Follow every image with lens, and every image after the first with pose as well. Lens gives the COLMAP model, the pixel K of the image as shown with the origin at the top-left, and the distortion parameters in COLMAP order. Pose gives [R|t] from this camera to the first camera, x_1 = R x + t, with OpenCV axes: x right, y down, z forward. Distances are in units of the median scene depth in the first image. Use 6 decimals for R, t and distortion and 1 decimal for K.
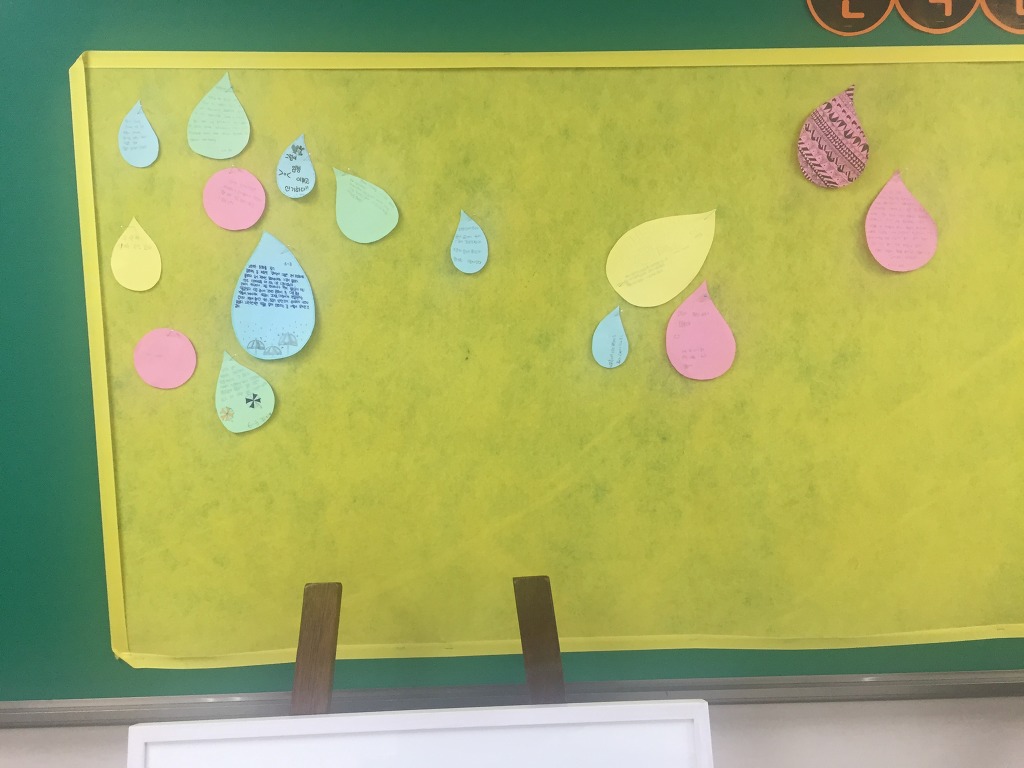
lens RADIAL K [[856.3, 0, 535.5], [0, 856.3, 382.7], [0, 0, 1]] dist [0.050459, -0.054005]
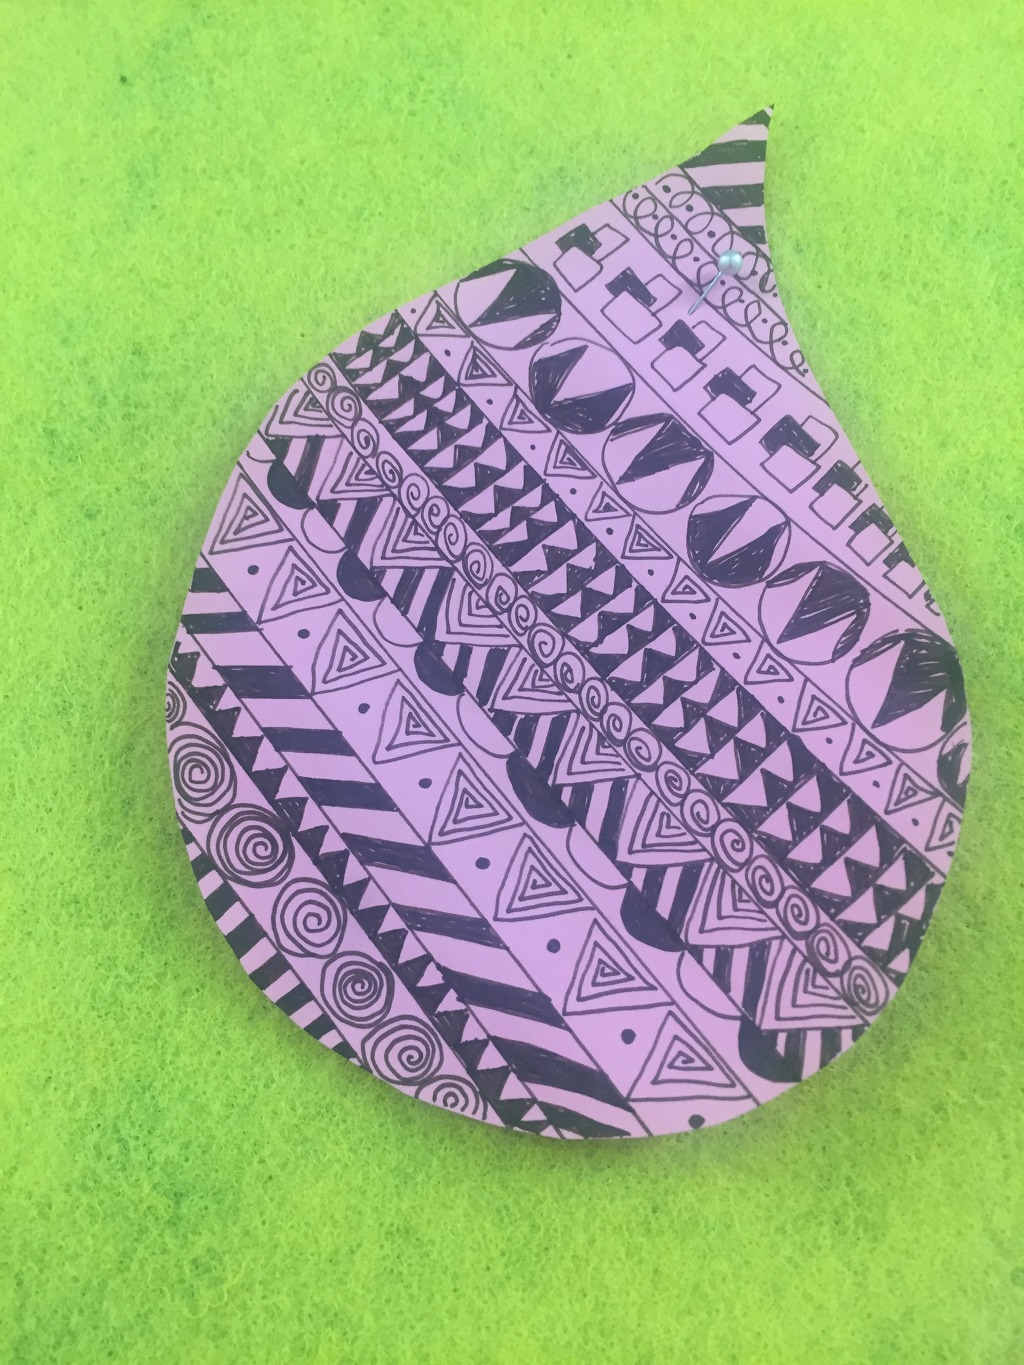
lens RADIAL K [[1141.5, 0, 512.0], [0, 1141.5, 682.5], [0, 0, 1]] dist [0.050459, -0.054005]
pose [[0.996727, 0.012288, -0.079898, 0.348389], [-0.038462, 0.941424, -0.335023, -0.230573], [0.071101, 0.337000, 0.938816, 0.885663]]
